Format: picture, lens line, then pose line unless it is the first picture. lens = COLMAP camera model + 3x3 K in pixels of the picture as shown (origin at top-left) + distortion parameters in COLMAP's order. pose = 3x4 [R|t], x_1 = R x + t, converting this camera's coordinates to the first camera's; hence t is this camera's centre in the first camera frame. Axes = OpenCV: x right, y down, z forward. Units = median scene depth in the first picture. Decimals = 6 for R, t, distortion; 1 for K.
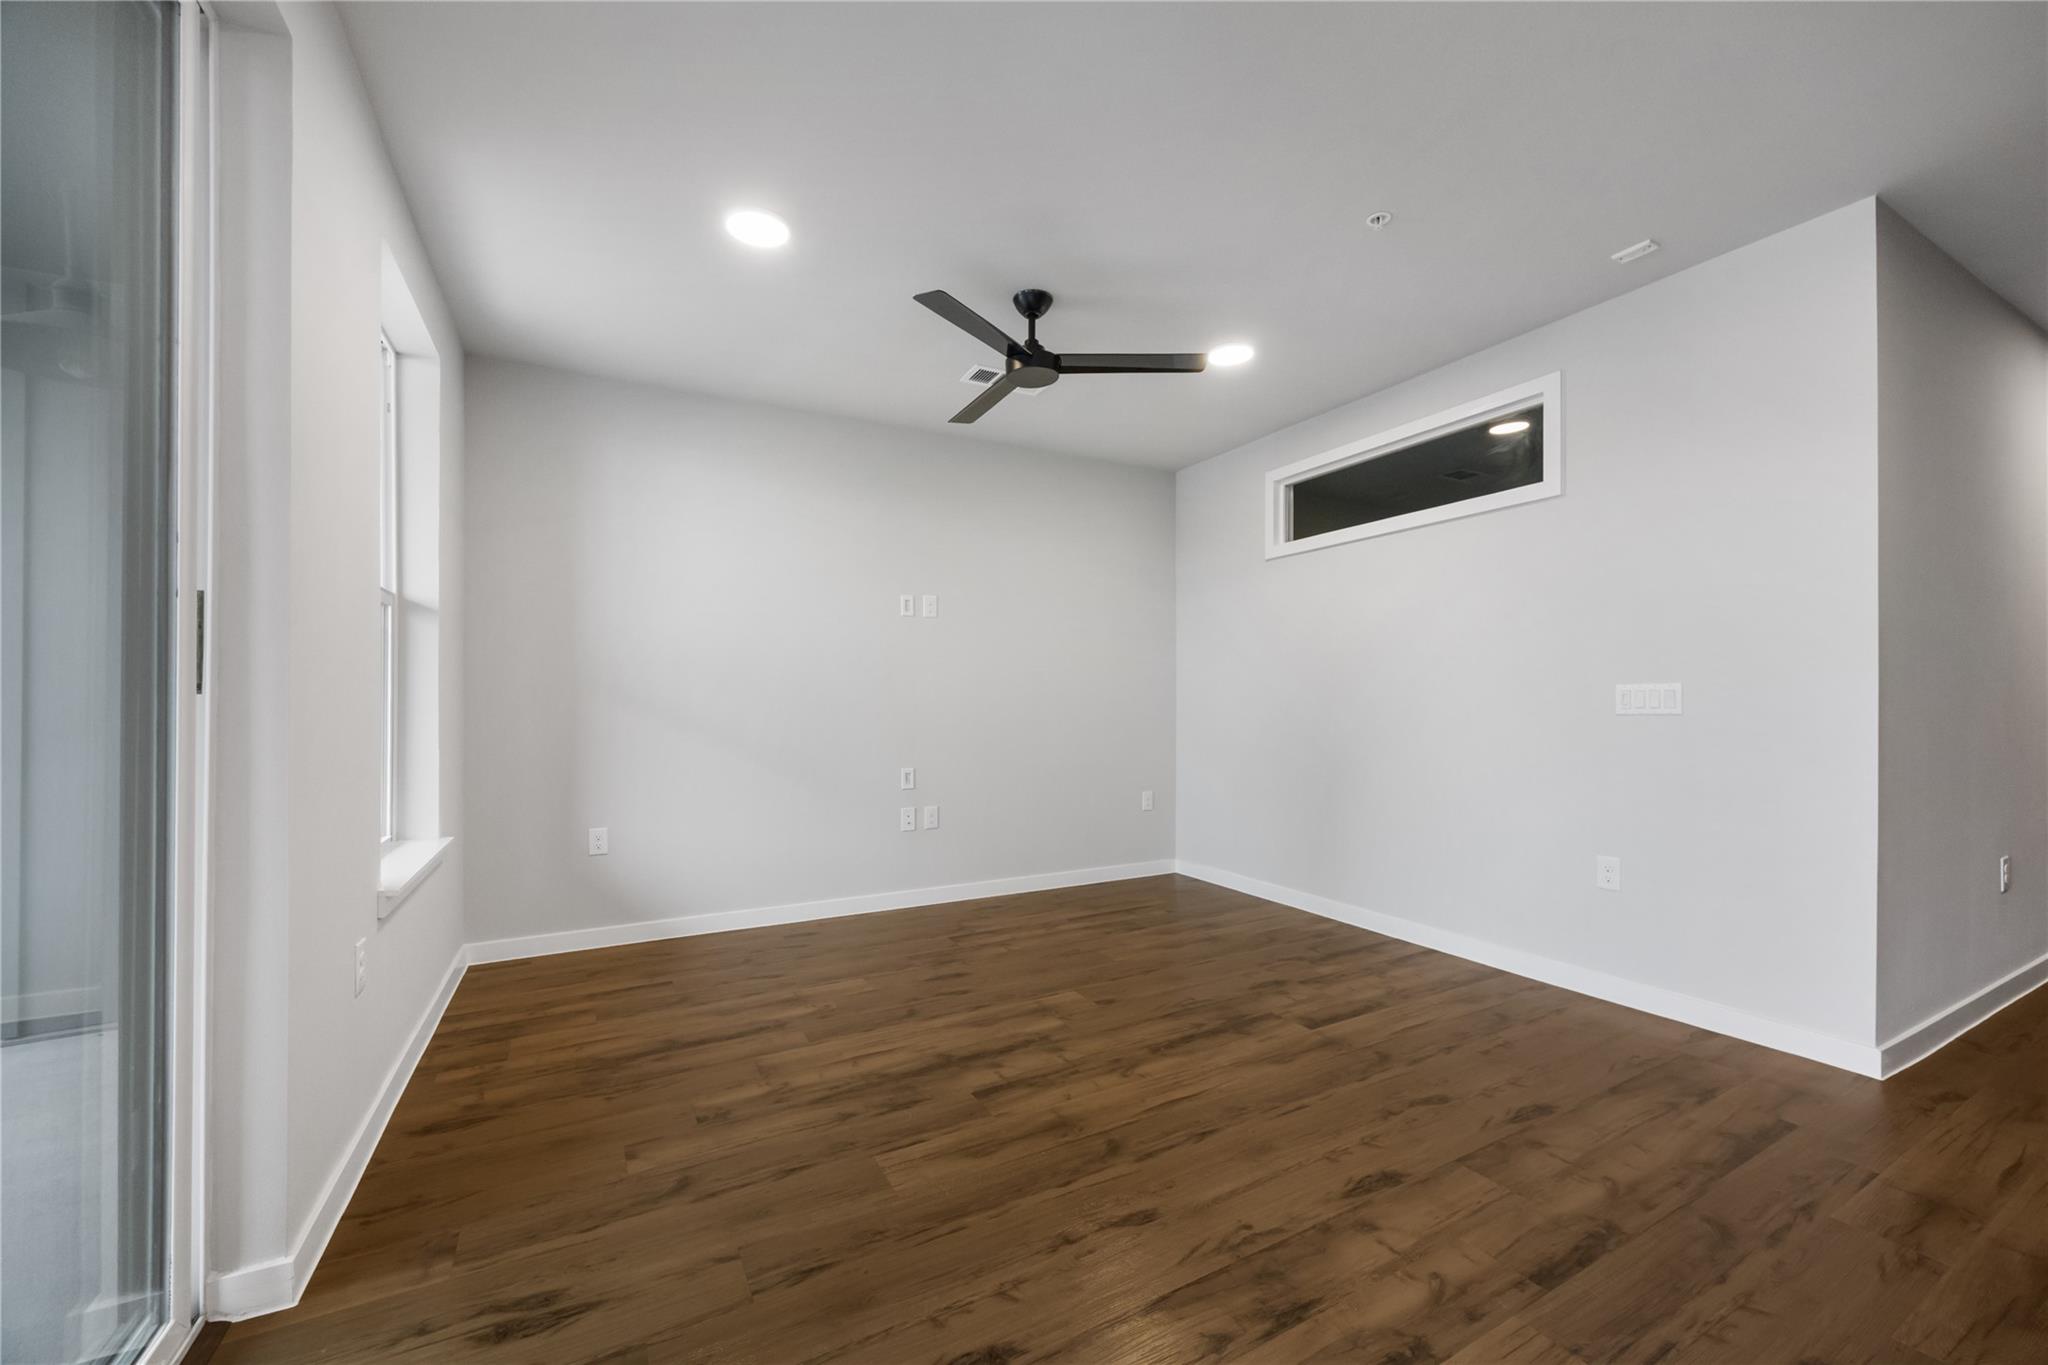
lens RADIAL K [[797.0, 0, 1012.1], [0, 797.0, 708.0], [0, 0, 1]] dist [-0.001524, -0.000068]
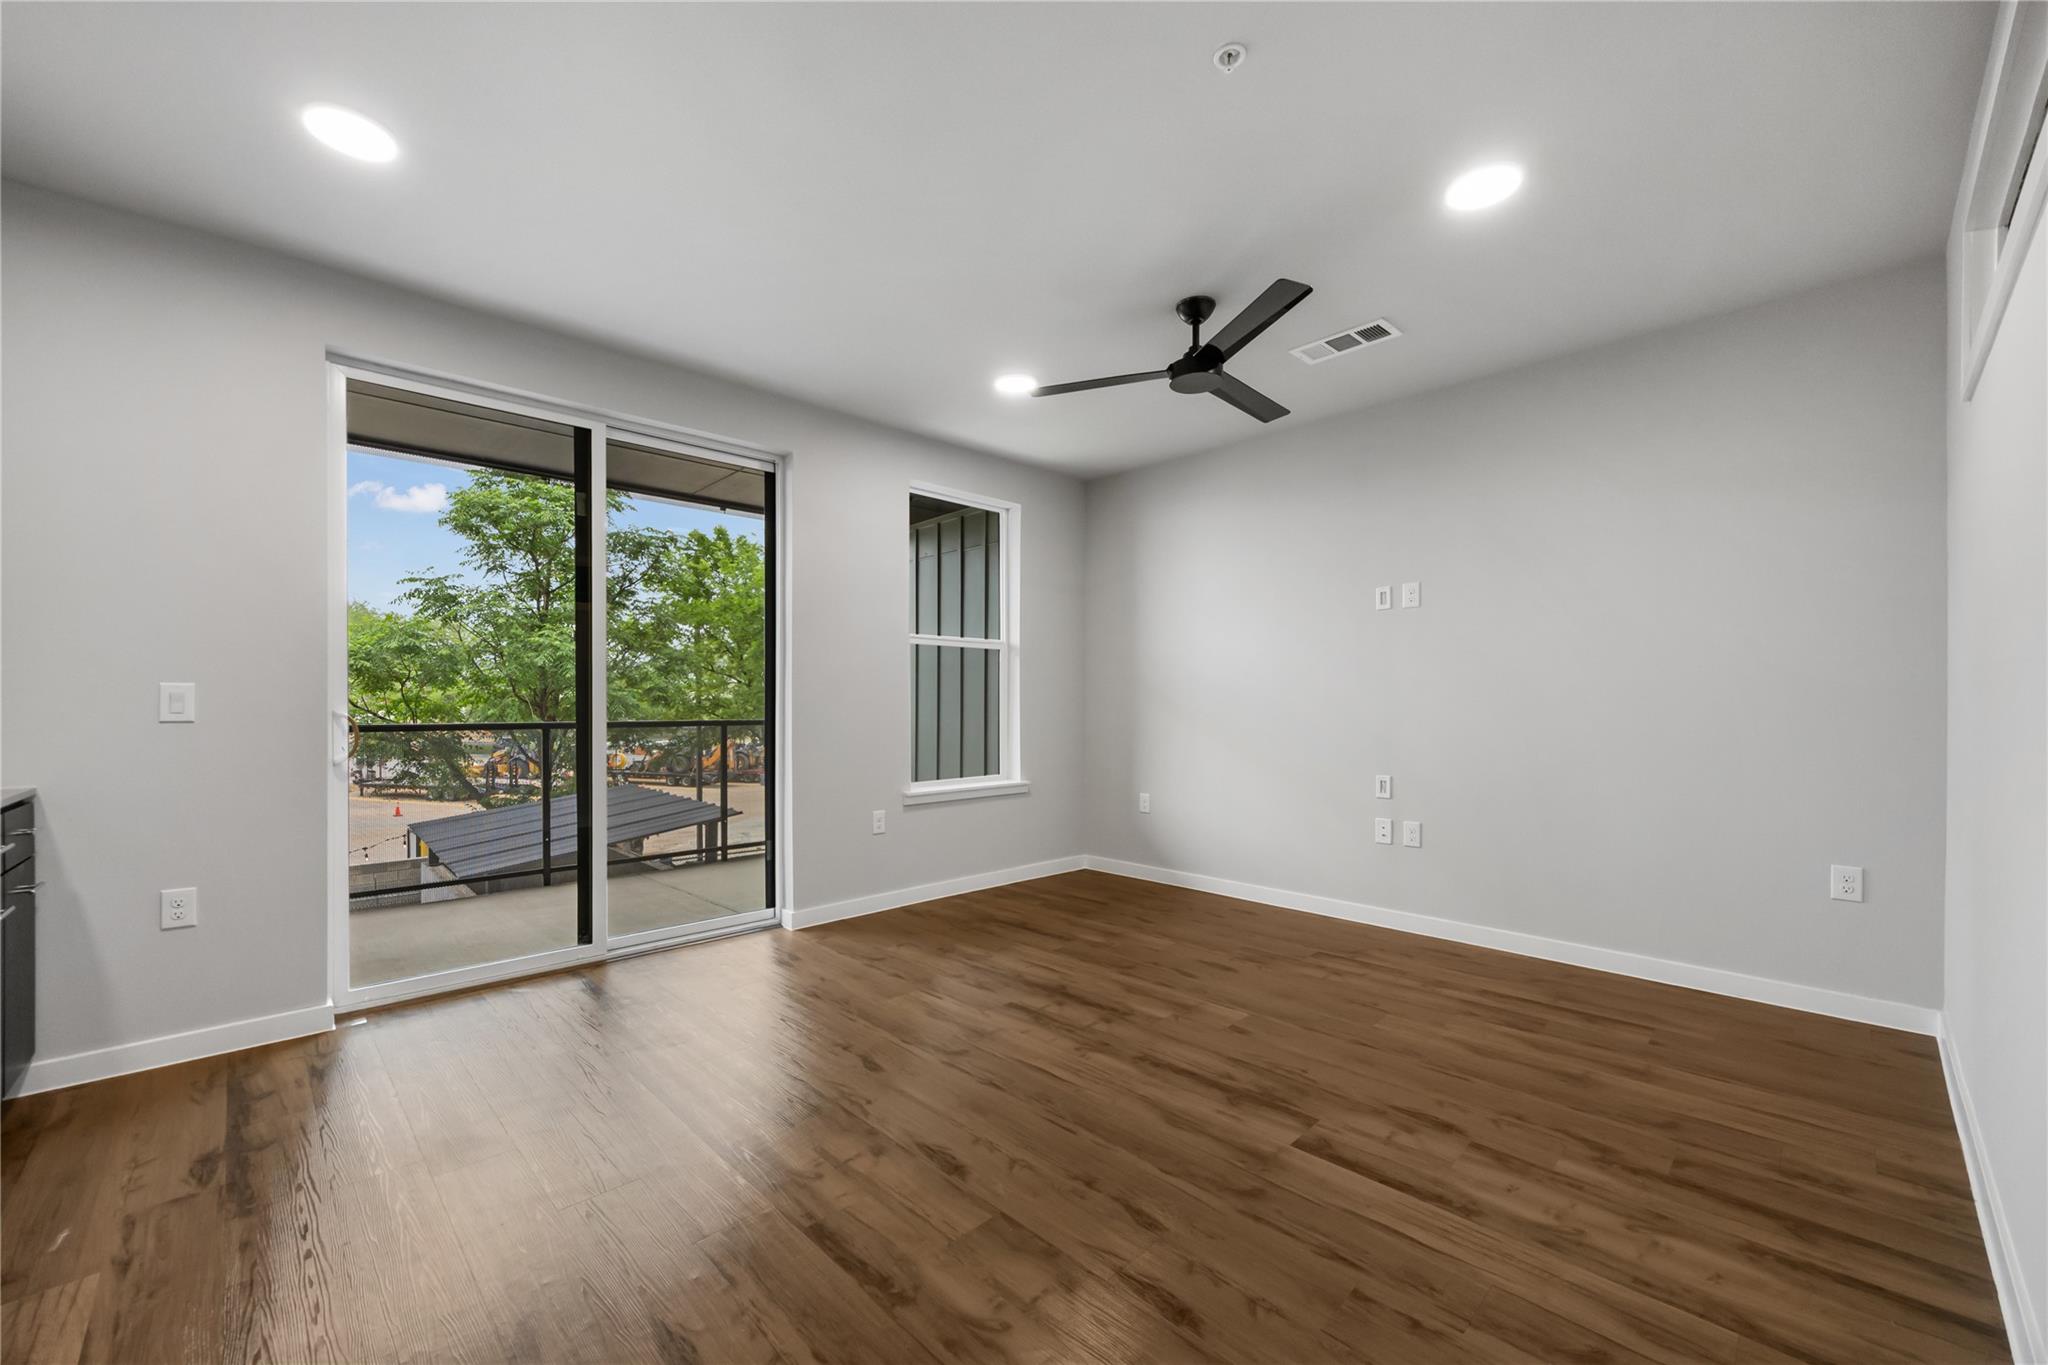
lens RADIAL K [[797.0, 0, 1012.1], [0, 797.0, 708.0], [0, 0, 1]] dist [-0.001524, -0.000068]
pose [[0.264608, 0.008410, -0.964319, 0.965033], [-0.005802, 0.999958, 0.007128, -0.009330], [0.964339, 0.003709, 0.264645, 0.518089]]
